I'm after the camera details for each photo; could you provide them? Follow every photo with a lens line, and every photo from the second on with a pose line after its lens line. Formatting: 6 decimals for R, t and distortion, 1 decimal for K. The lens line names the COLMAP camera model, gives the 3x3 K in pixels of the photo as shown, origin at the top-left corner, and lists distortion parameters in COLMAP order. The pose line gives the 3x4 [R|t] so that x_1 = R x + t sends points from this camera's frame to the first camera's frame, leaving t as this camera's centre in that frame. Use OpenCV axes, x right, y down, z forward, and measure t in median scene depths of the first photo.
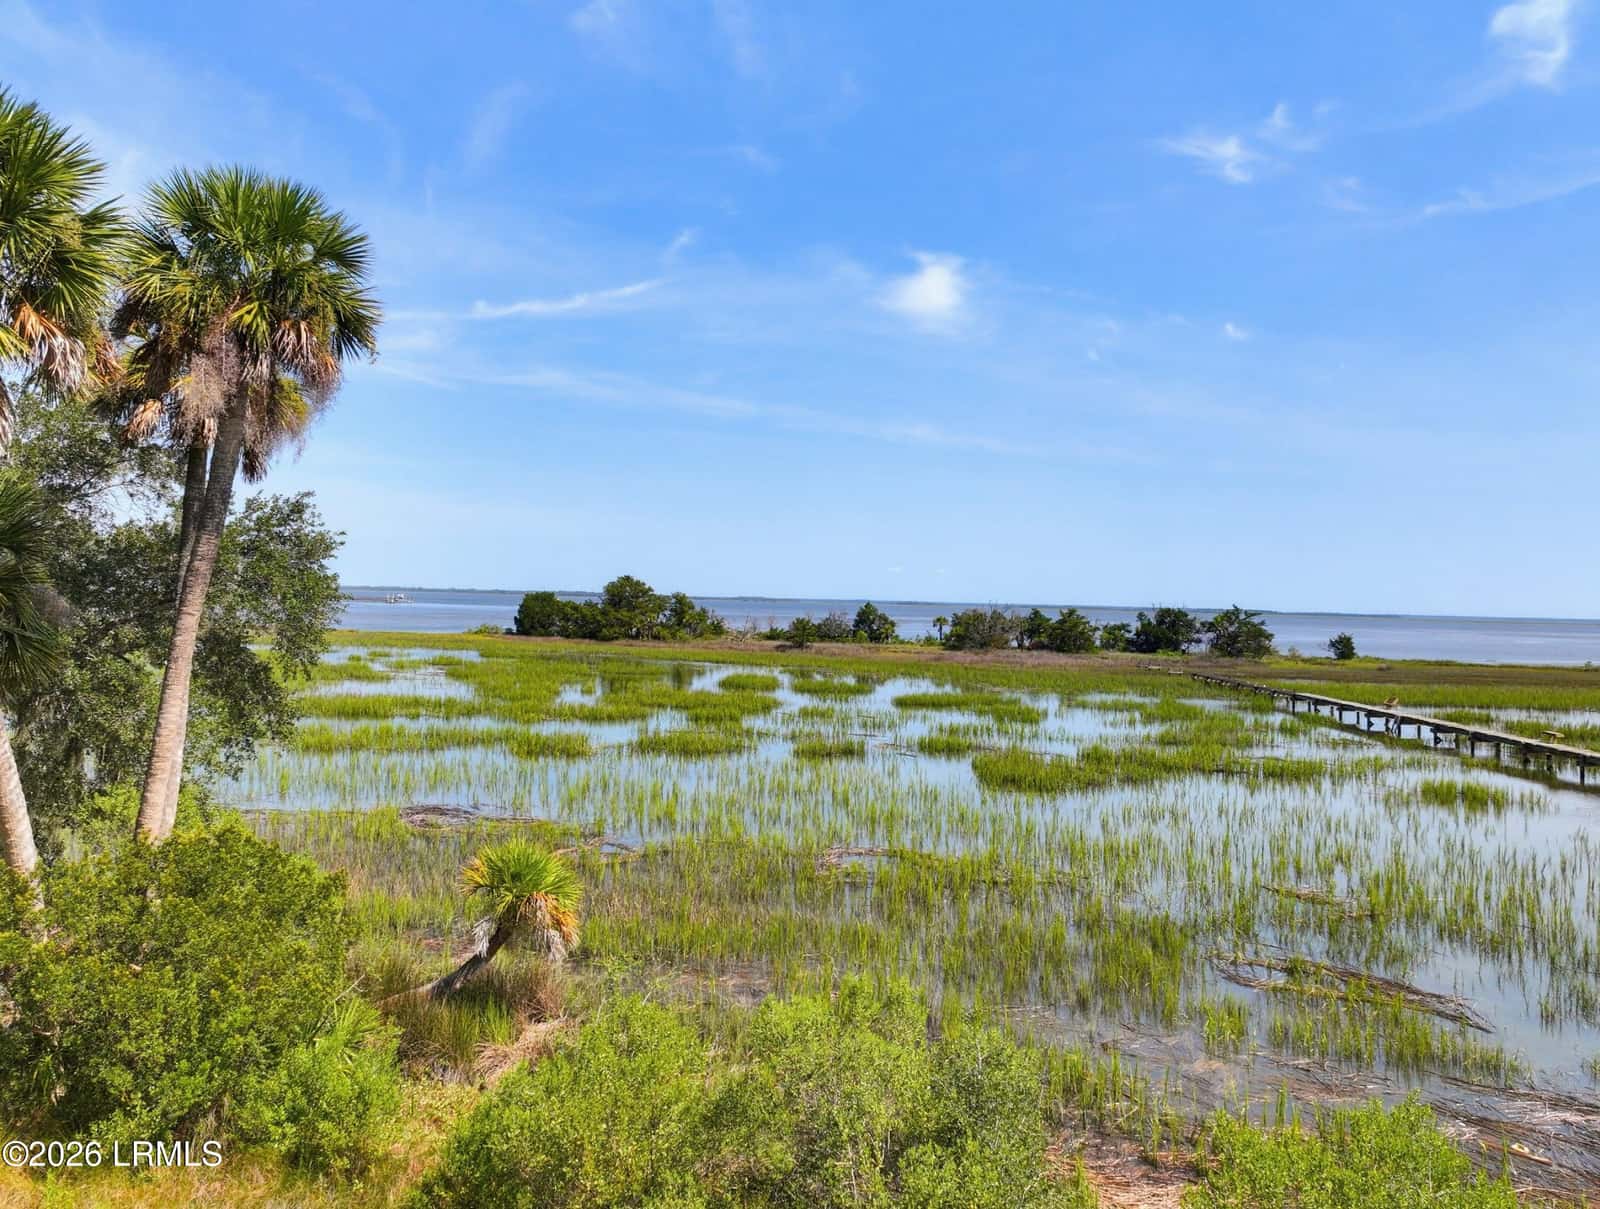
lens RADIAL K [[1049.2, 0, 836.2], [0, 1049.2, 601.8], [0, 0, 1]] dist [0.003301, 0.002758]
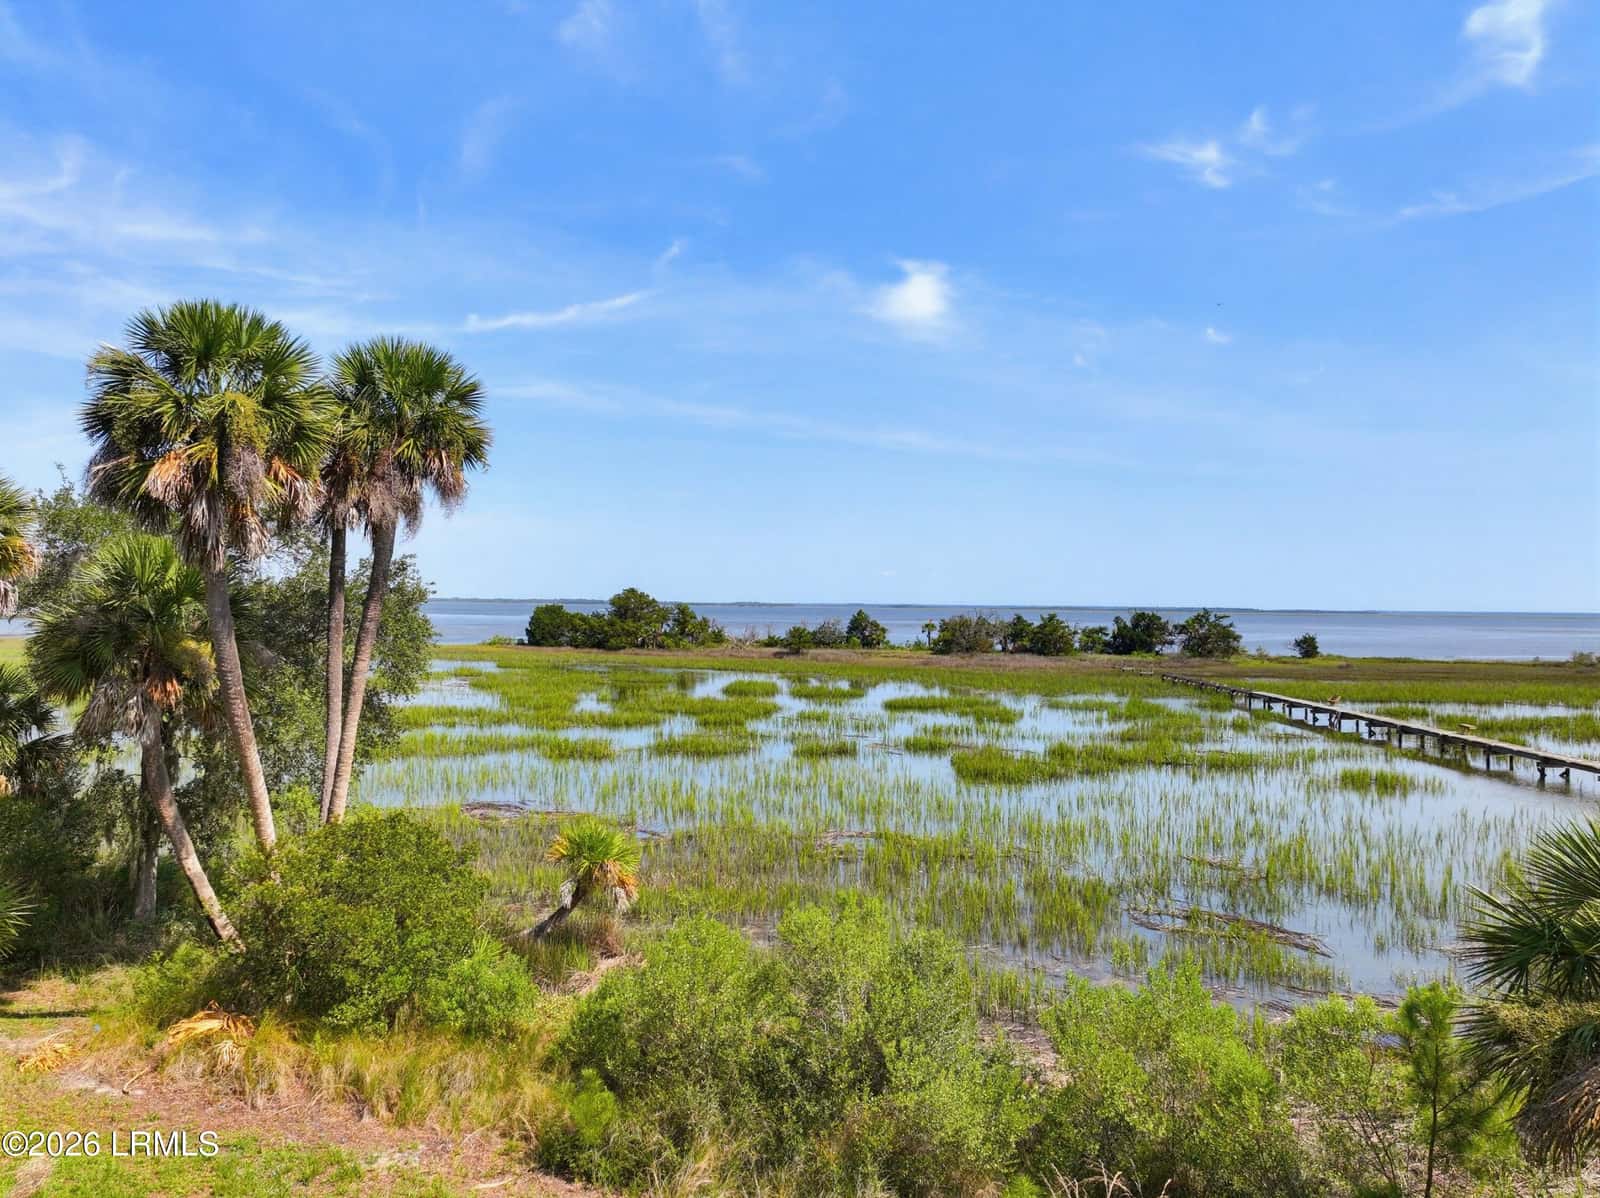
lens RADIAL K [[1123.8, 0, 801.8], [0, 1123.8, 602.4], [0, 0, 1]] dist [0.002681, 0.011662]
pose [[0.999479, -0.017975, -0.026822, 0.003563], [0.018234, 0.999789, 0.009451, -0.029593], [0.026647, -0.009935, 0.999596, -0.209382]]
